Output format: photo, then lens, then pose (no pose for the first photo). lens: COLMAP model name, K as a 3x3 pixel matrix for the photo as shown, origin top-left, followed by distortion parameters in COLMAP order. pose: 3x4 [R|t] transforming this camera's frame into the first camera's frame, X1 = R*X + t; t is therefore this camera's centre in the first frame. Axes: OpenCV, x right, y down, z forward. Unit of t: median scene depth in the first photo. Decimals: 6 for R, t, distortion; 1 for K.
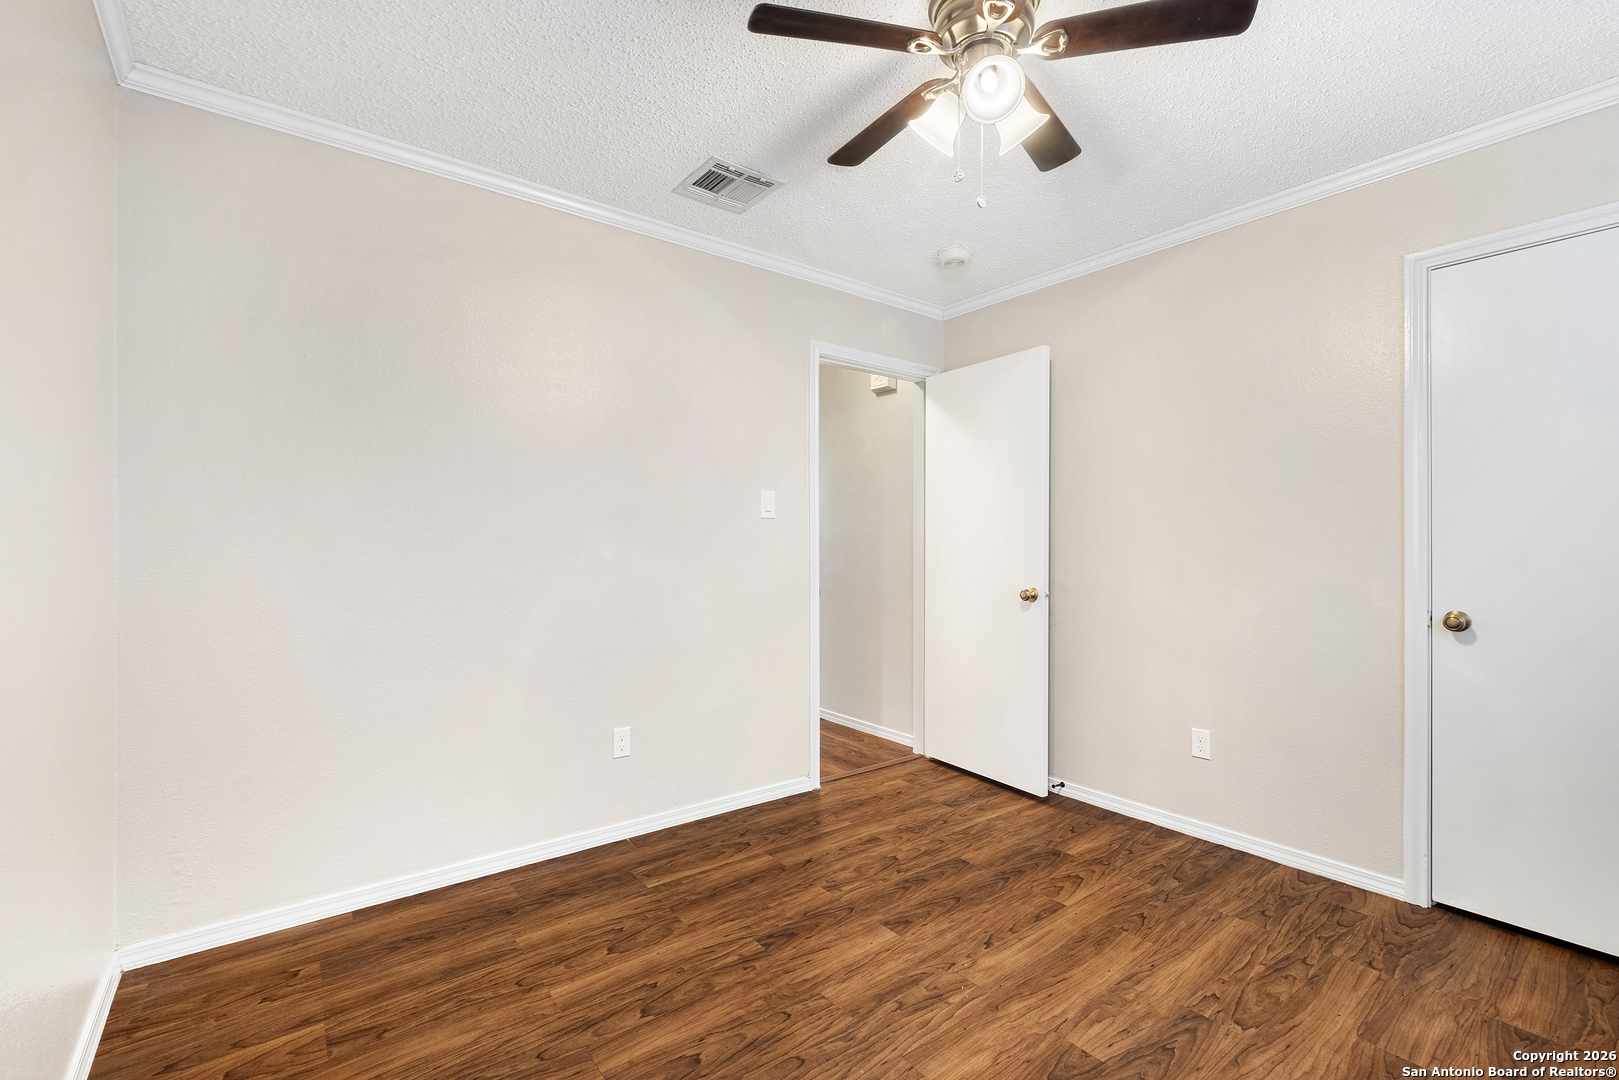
lens RADIAL K [[709.3, 0, 811.8], [0, 709.3, 532.6], [0, 0, 1]] dist [-0.001033, 0.001816]
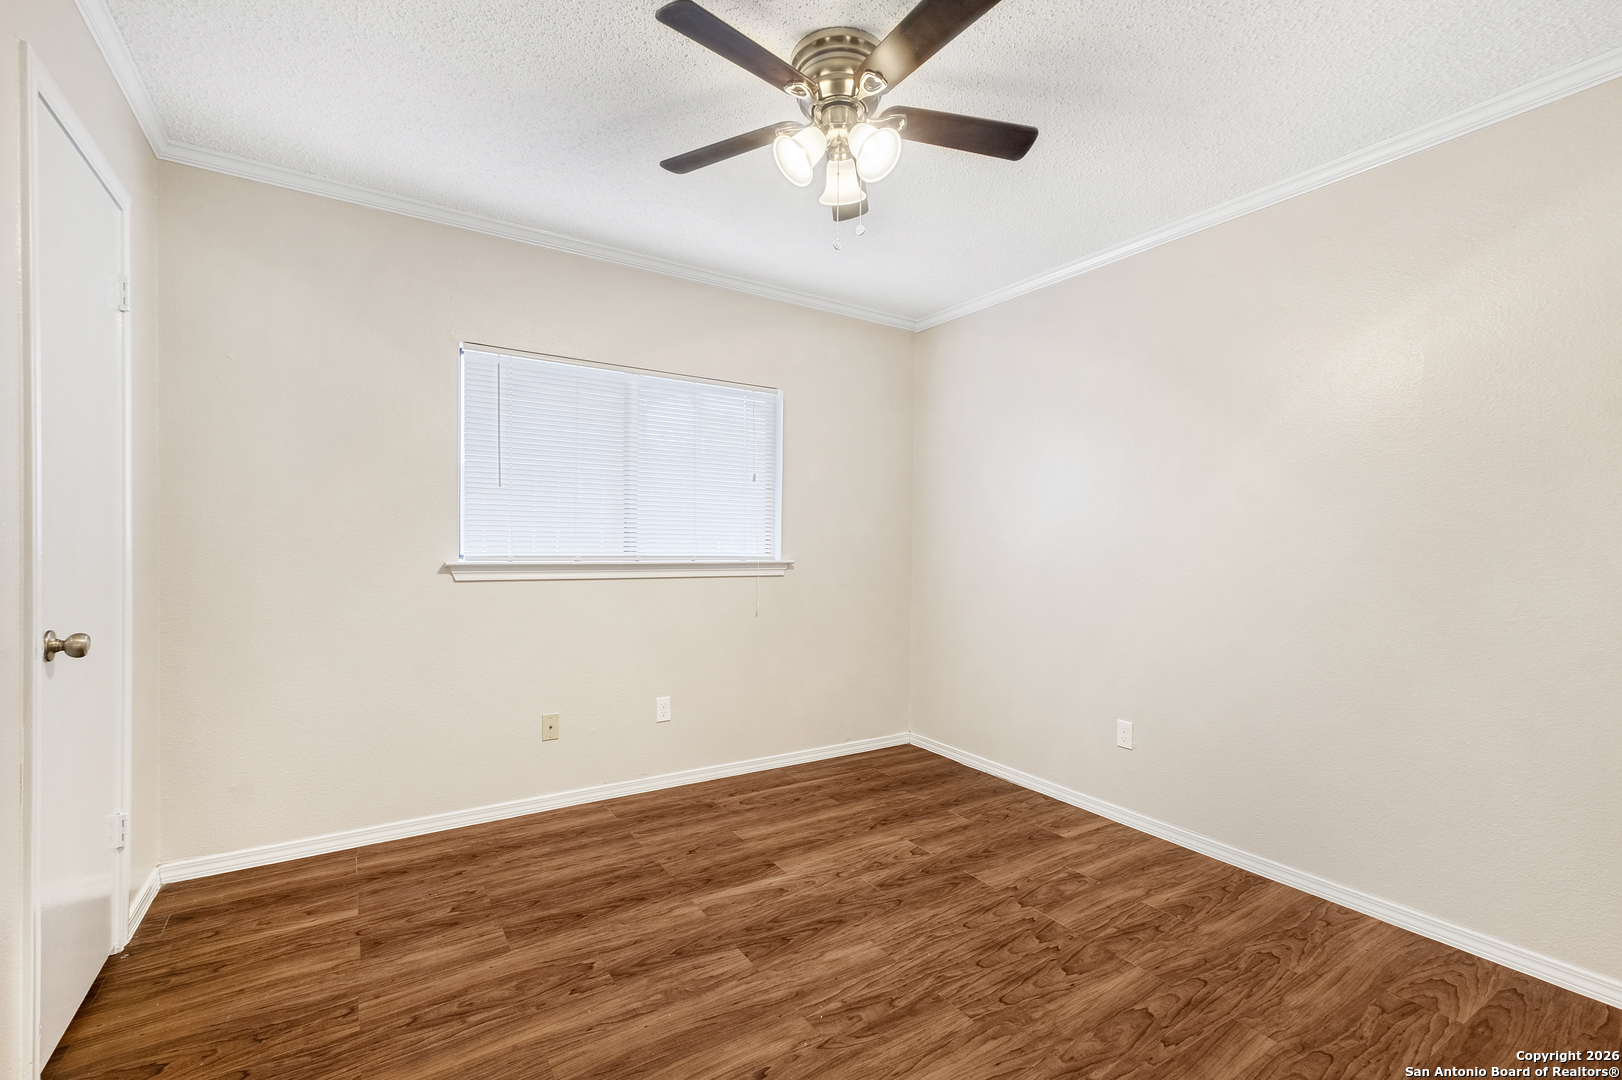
lens RADIAL K [[710.6, 0, 812.9], [0, 710.6, 546.0], [0, 0, 1]] dist [-0.001033, 0.001816]
pose [[-0.996268, -0.016555, 0.084707, 0.161296], [-0.017411, 0.999804, -0.009386, 0.030171], [-0.084535, -0.010826, -0.996362, 2.022380]]
